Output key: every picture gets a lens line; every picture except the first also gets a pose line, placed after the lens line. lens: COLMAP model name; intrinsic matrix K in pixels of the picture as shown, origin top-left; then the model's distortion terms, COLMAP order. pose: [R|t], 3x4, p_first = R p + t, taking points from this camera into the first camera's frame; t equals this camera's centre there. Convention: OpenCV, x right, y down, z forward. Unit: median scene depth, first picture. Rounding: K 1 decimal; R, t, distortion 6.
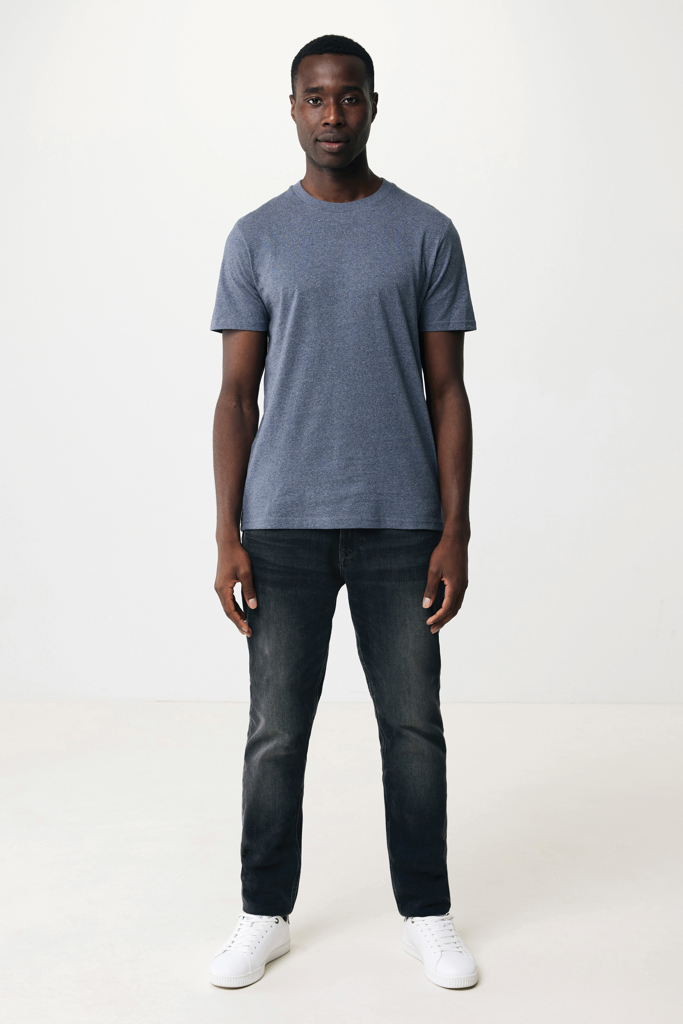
lens RADIAL K [[1408.8, 0, 341.5], [0, 1408.8, 512.0], [0, 0, 1]] dist [-0.424589, -0.015918]
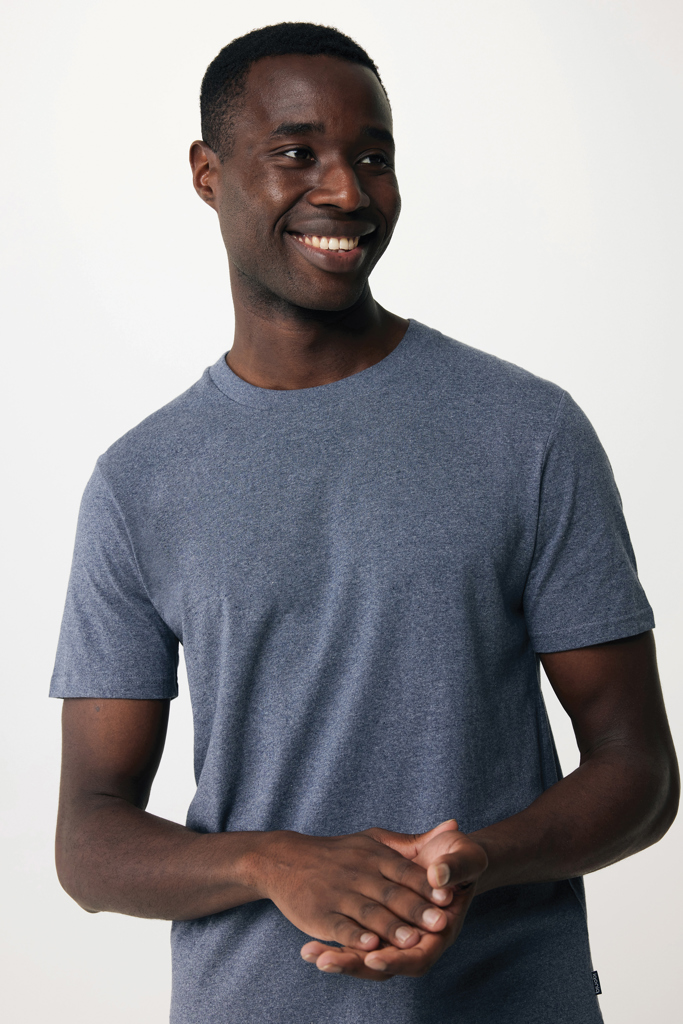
lens RADIAL K [[2131.8, 0, 341.5], [0, 2131.8, 512.0], [0, 0, 1]] dist [0.003912, 0.247734]
pose [[0.999434, -0.033428, -0.003676, 0.009410], [0.031676, 0.972446, -0.230967, -0.025338], [0.011296, 0.230720, 0.972955, 0.326752]]
